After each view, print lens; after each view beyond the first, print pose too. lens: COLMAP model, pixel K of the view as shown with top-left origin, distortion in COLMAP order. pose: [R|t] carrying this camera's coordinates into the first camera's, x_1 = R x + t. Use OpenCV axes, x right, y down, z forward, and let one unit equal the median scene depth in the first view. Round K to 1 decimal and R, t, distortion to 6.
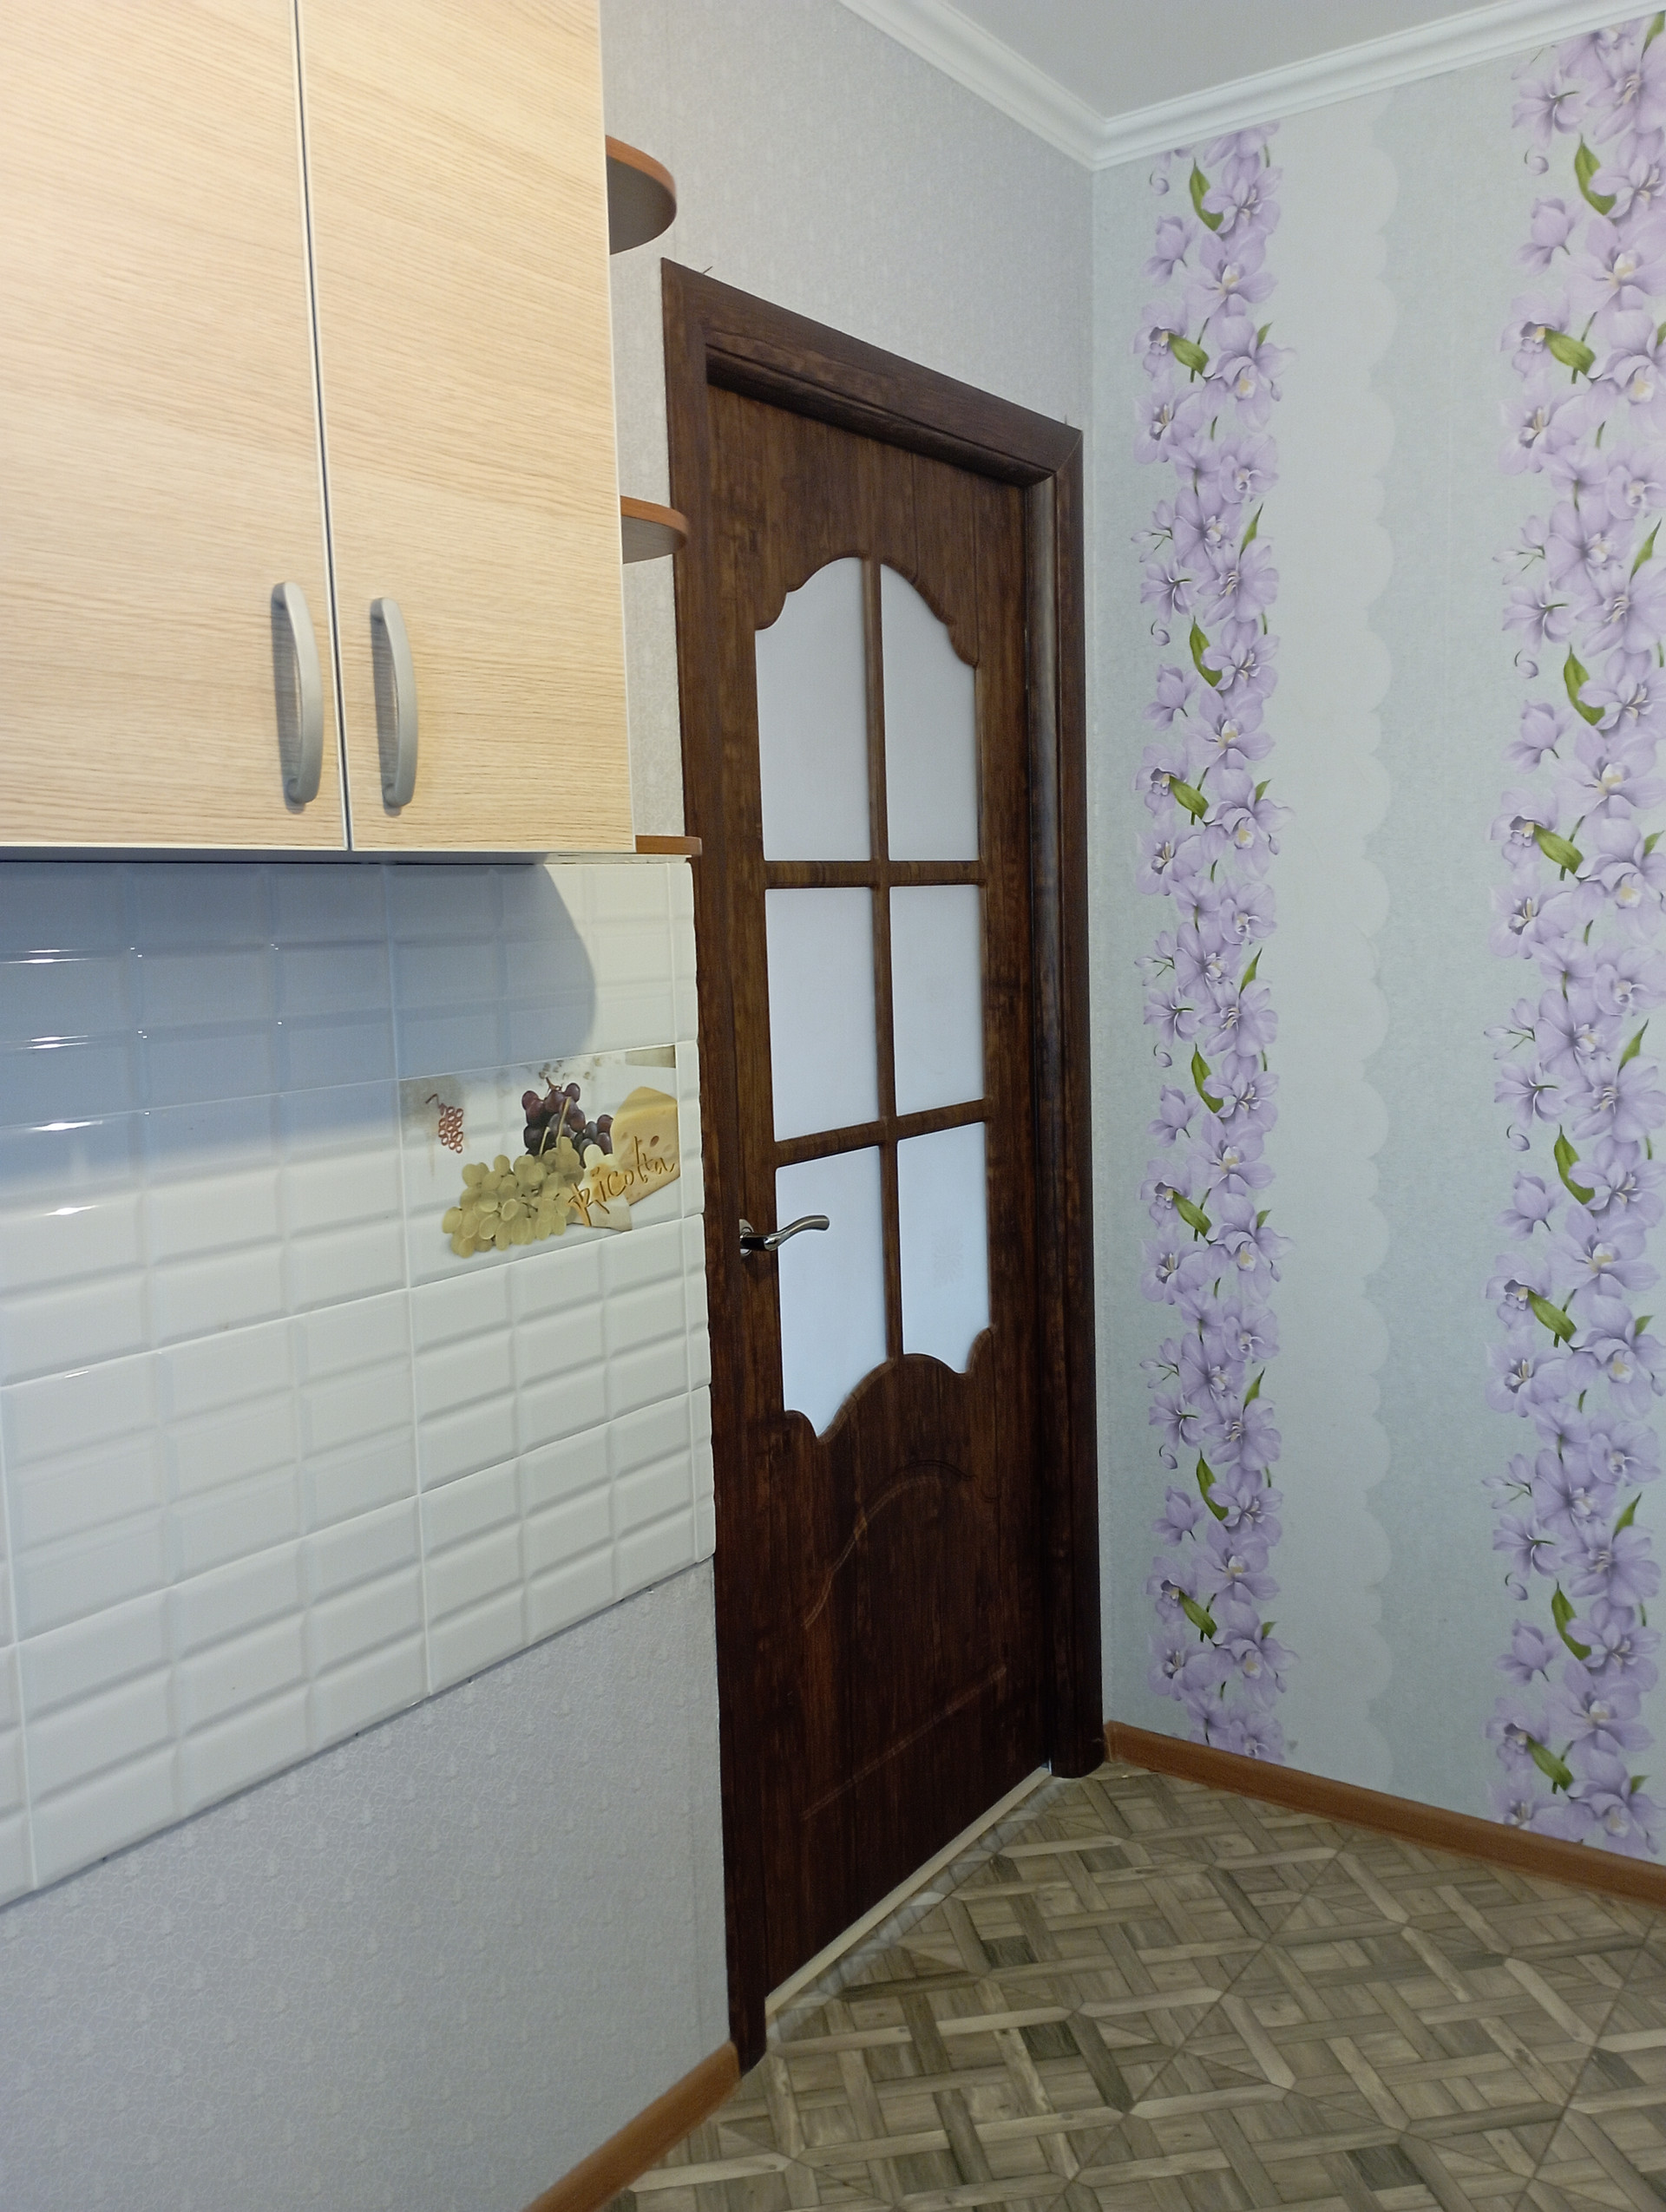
lens RADIAL K [[1815.3, 0, 856.9], [0, 1815.3, 1106.3], [0, 0, 1]] dist [0.096047, -0.103421]
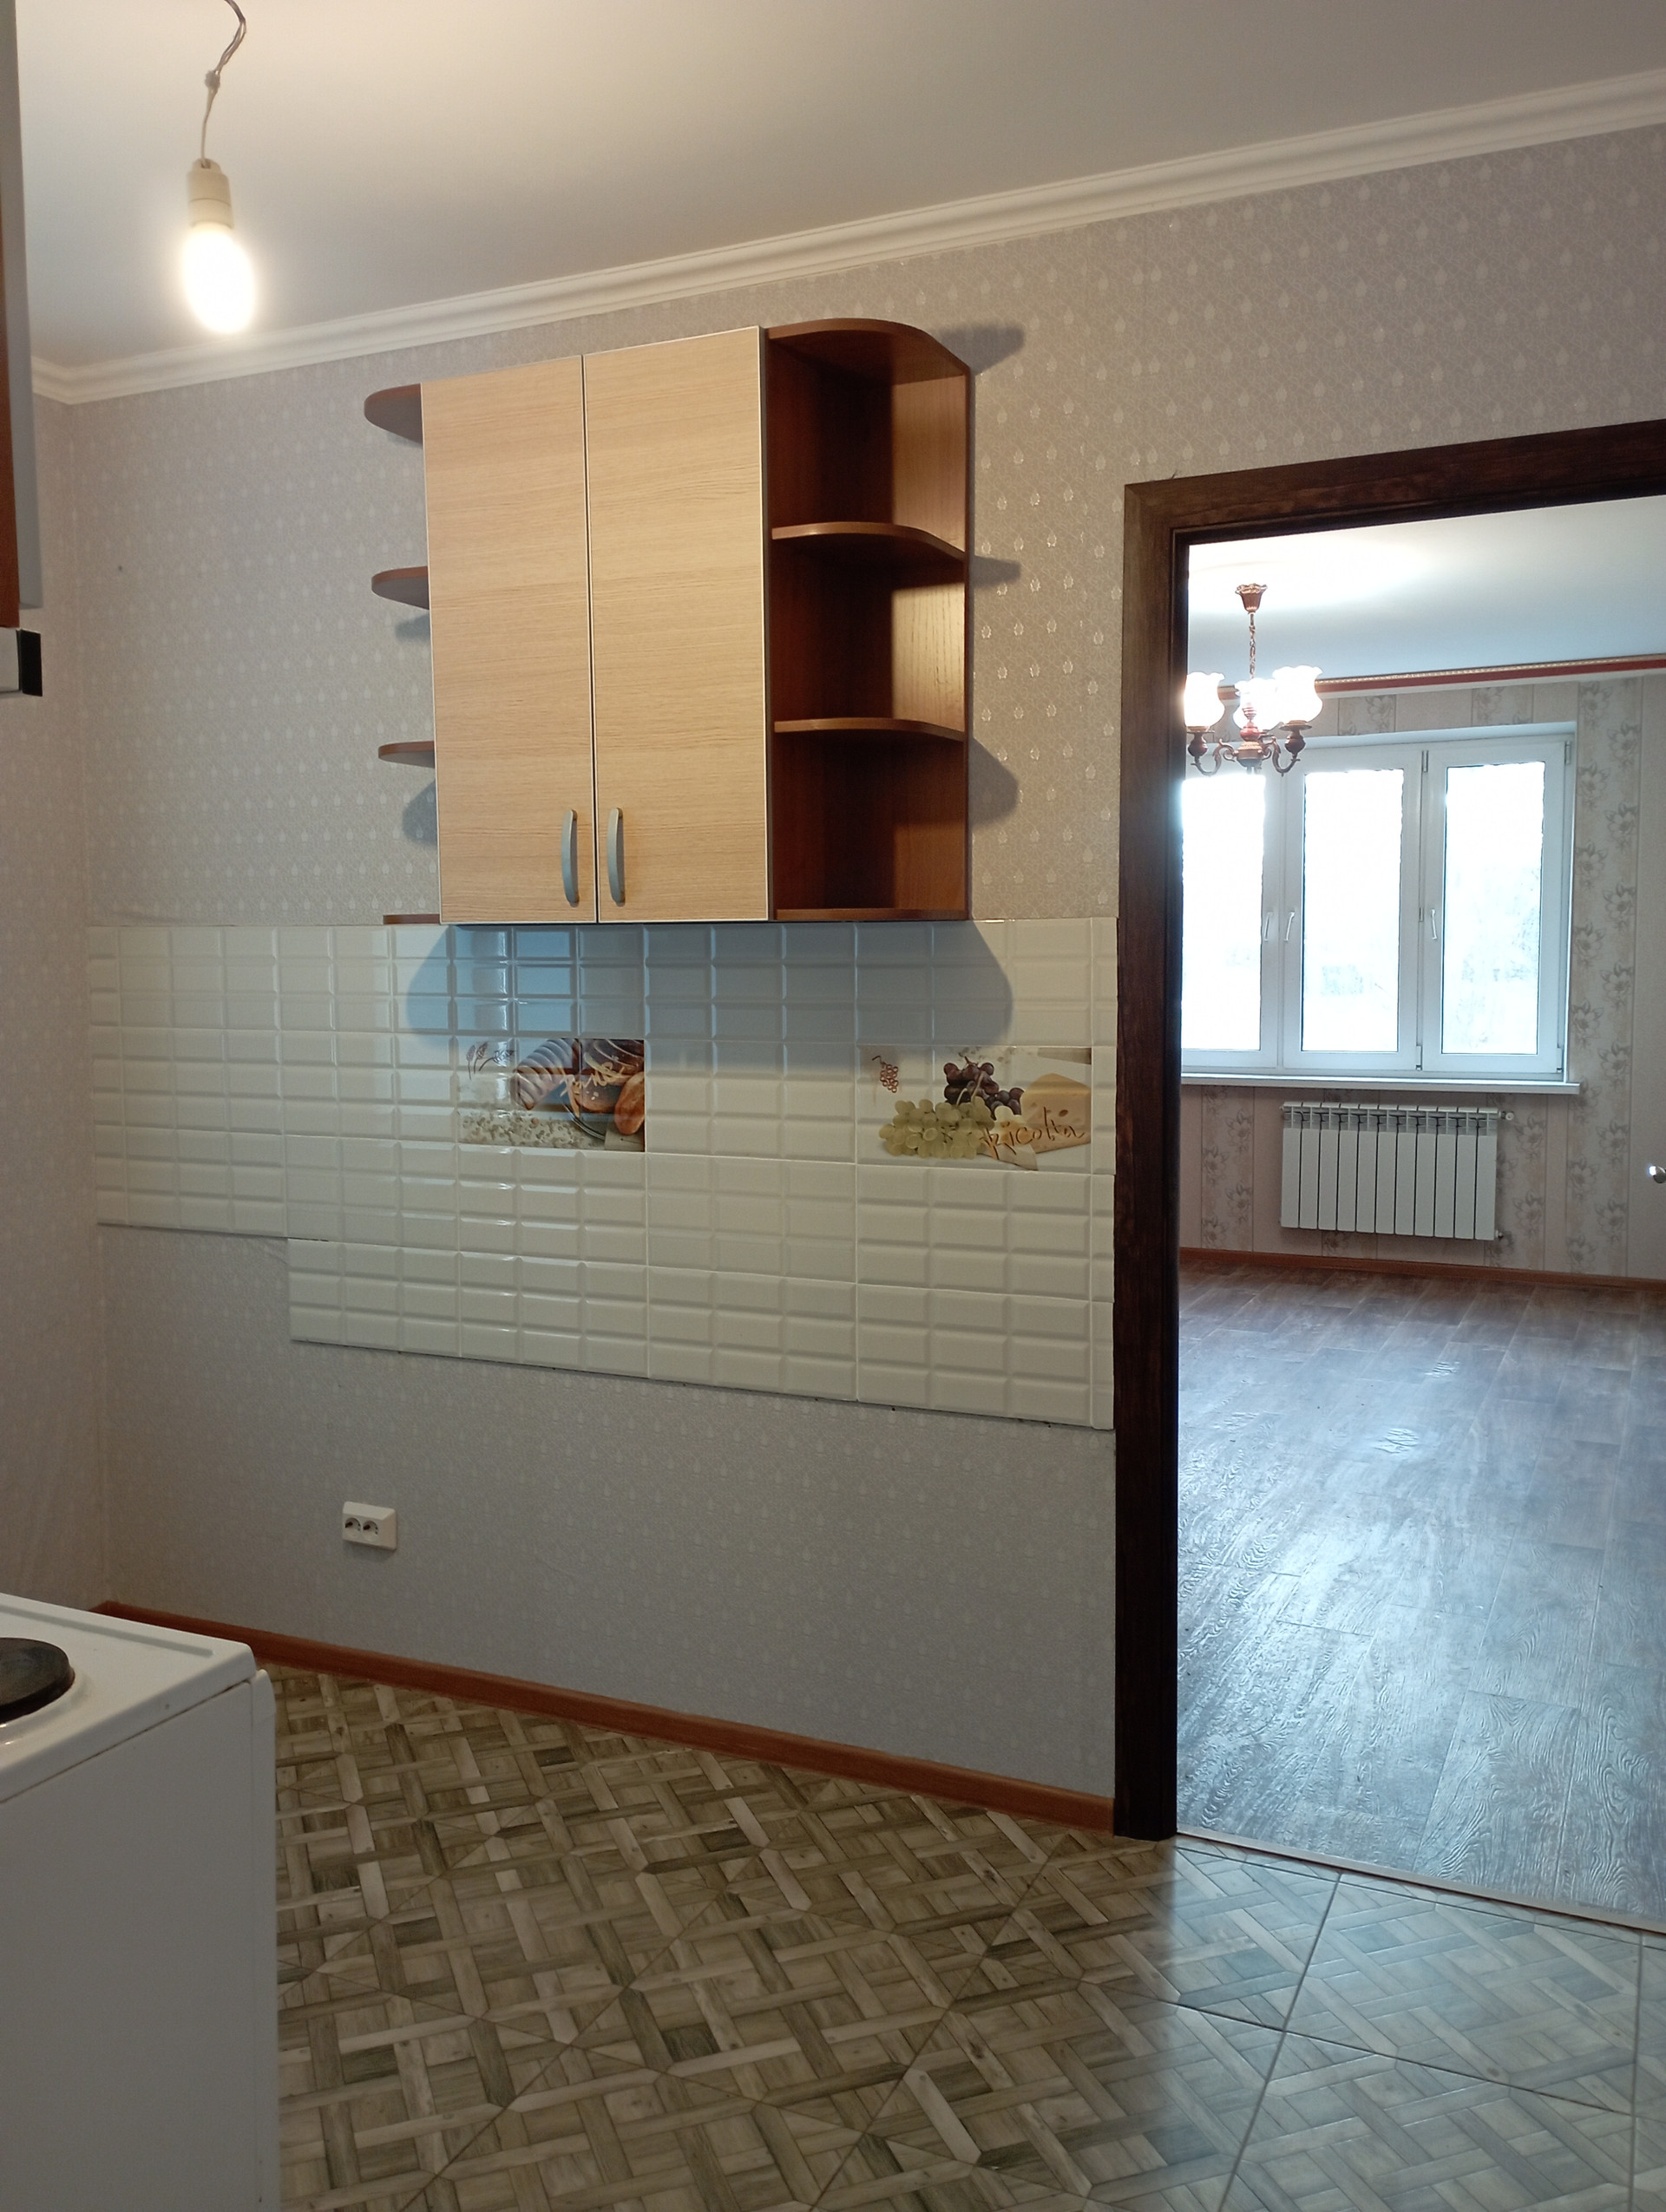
lens RADIAL K [[1815.3, 0, 841.5], [0, 1815.3, 1109.5], [0, 0, 1]] dist [0.096047, -0.103421]
pose [[0.173490, 0.110533, -0.978613, 1.320874], [-0.110180, 0.989622, 0.092243, -0.101126], [0.978653, 0.091820, 0.183868, 0.602306]]
